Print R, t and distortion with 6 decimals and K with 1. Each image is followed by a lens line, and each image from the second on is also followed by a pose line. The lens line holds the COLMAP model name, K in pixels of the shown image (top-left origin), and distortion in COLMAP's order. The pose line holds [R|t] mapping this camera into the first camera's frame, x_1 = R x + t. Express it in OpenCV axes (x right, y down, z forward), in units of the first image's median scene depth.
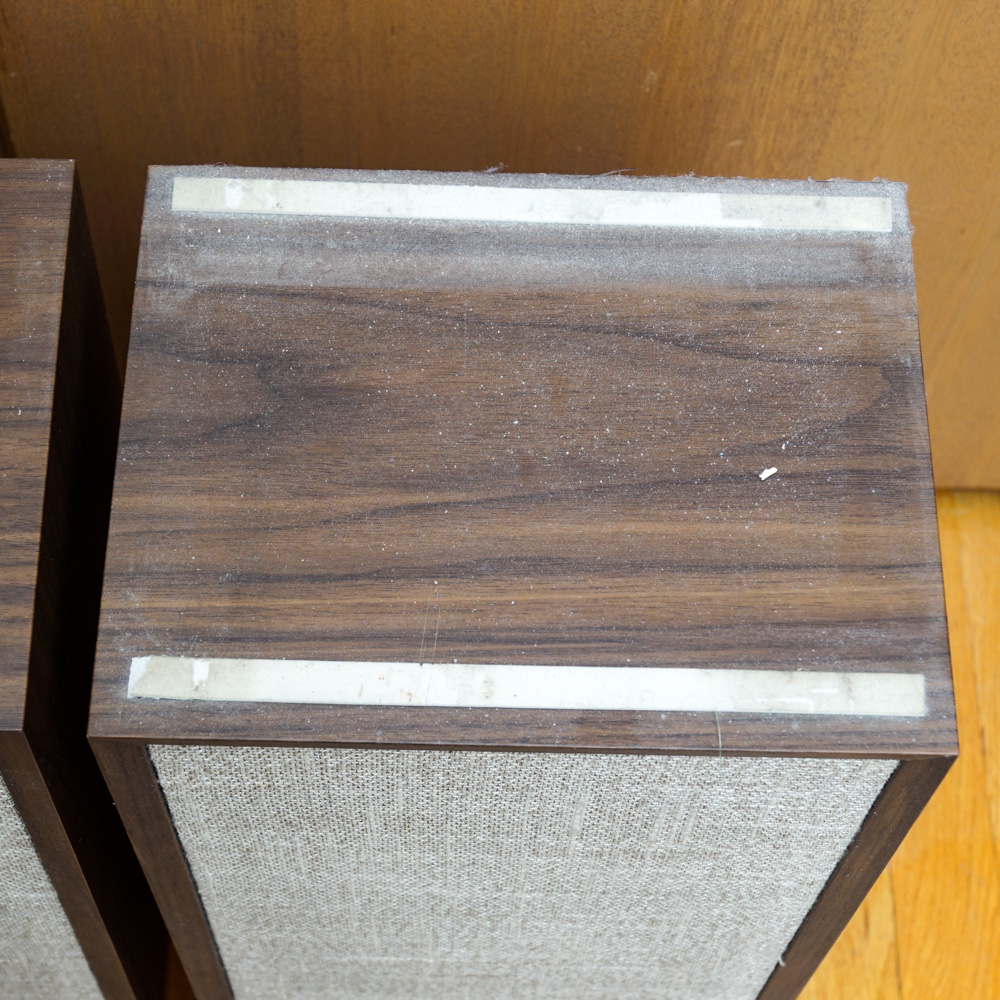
lens RADIAL K [[2087.5, 0, 500.0], [0, 2087.5, 500.0], [0, 0, 1]] dist [-0.027930, -0.284247]
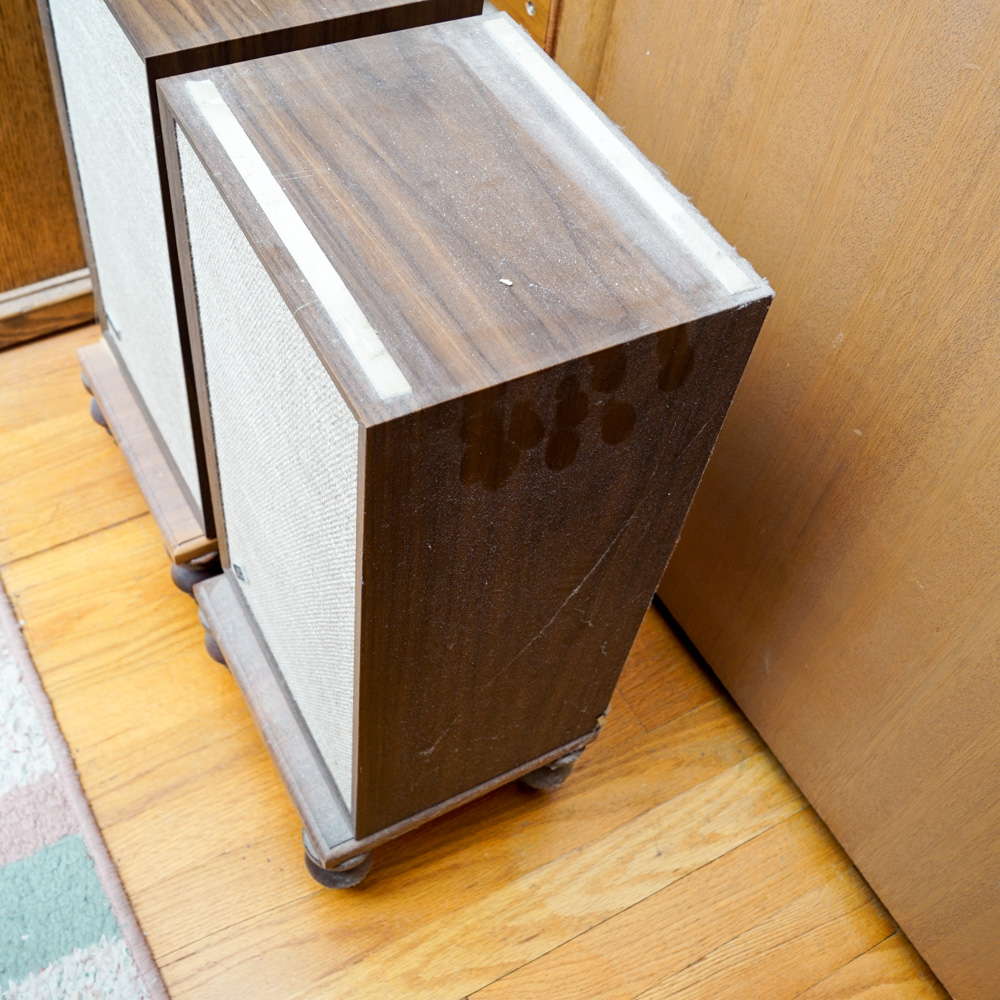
lens RADIAL K [[1197.4, 0, 500.0], [0, 1197.4, 500.0], [0, 0, 1]] dist [-0.098887, -0.002173]
pose [[0.491958, 0.700463, -0.517039, 0.647630], [-0.815708, 0.578415, 0.007473, 0.069878], [0.304298, 0.418077, 0.855929, 0.373116]]
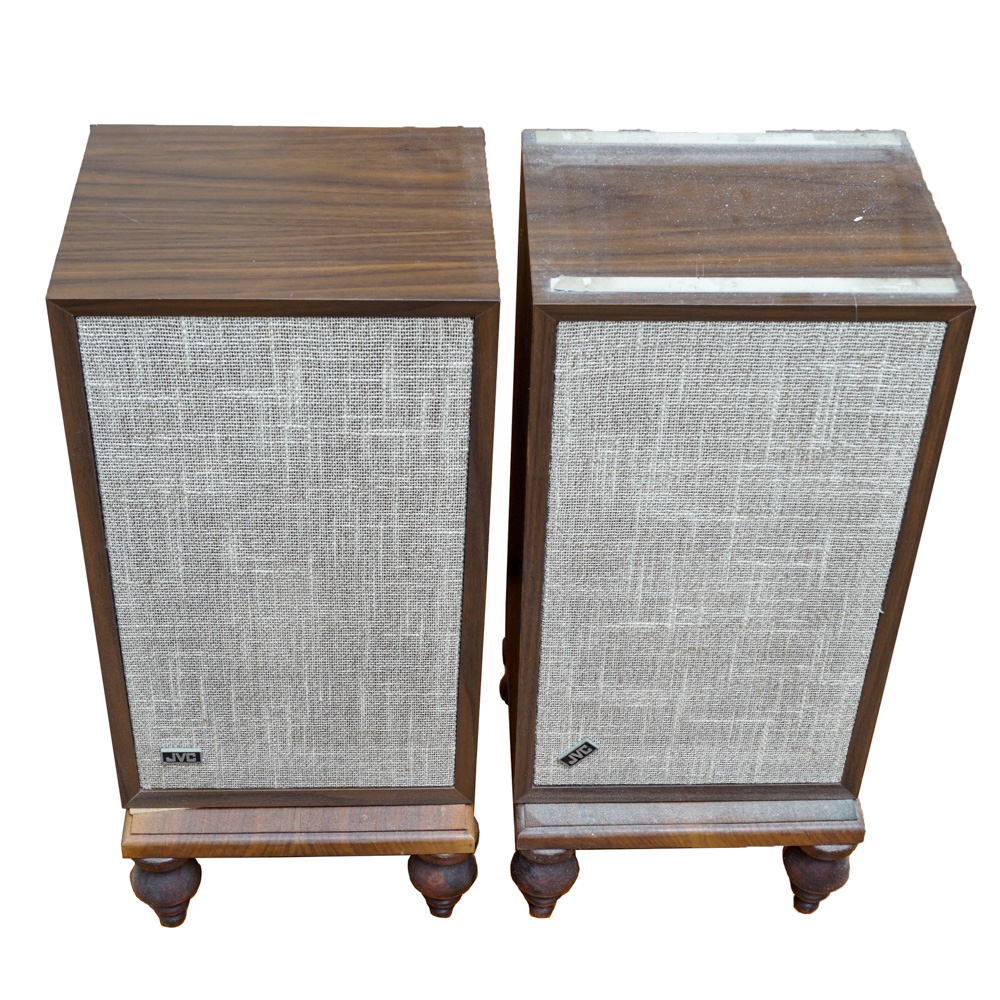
lens RADIAL K [[1747.6, 0, 500.0], [0, 1747.6, 500.0], [0, 0, 1]] dist [-0.043751, -0.077543]
pose [[0.999218, -0.031511, 0.023892, -0.256481], [0.038257, 0.923224, -0.382352, 0.847384], [-0.010010, 0.382967, 0.923708, -0.409630]]
